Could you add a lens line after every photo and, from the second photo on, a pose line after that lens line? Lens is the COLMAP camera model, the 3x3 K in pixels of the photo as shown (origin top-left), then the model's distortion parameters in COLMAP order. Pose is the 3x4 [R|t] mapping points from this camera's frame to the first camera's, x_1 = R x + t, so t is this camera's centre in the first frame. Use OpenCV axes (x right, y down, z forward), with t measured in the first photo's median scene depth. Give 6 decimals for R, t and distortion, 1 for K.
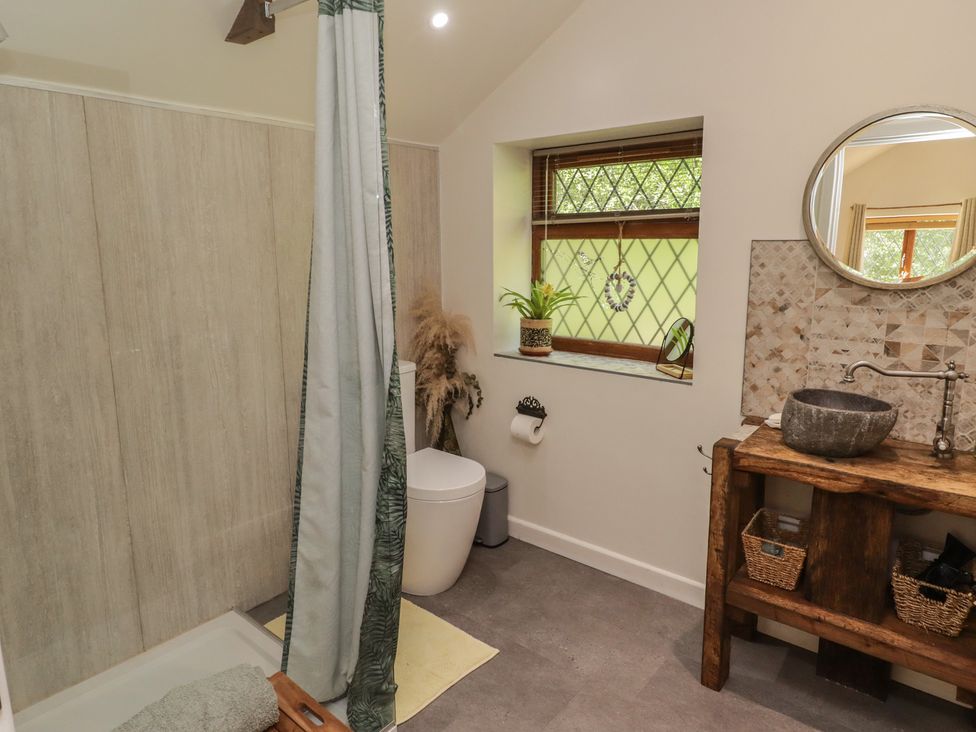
lens RADIAL K [[571.6, 0, 492.0], [0, 571.6, 345.9], [0, 0, 1]] dist [-0.001189, -0.012032]
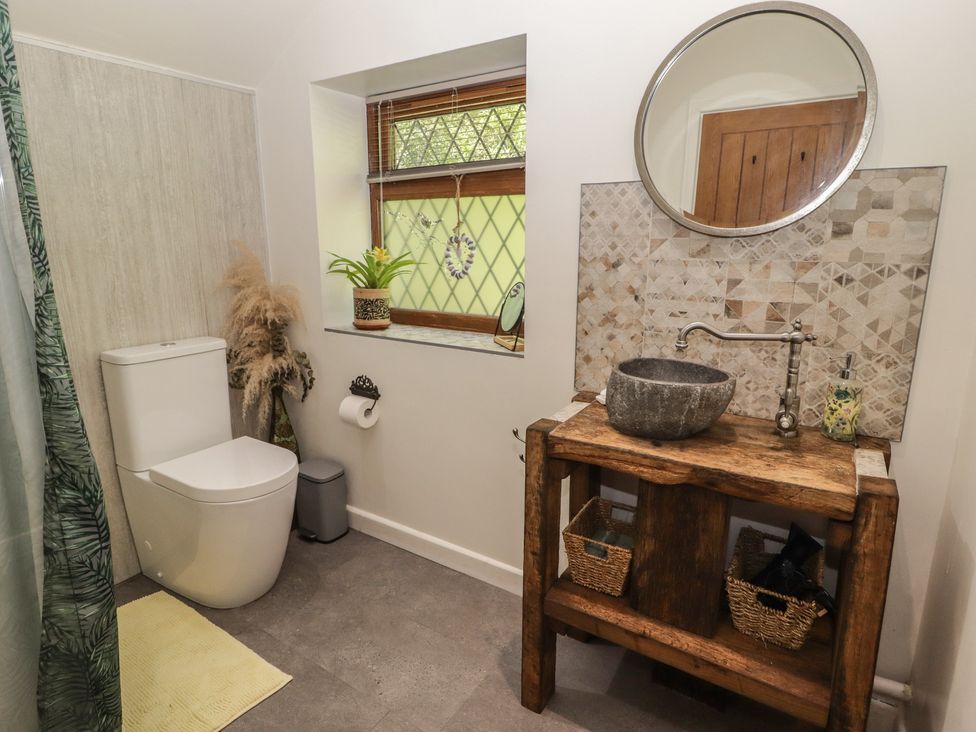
lens RADIAL K [[508.5, 0, 481.9], [0, 508.5, 355.5], [0, 0, 1]] dist [-0.001232, -0.014233]
pose [[0.994250, -0.019380, 0.105314, 0.226524], [0.014370, 0.998738, 0.048118, 0.029961], [-0.106114, -0.046328, 0.993274, 0.260012]]
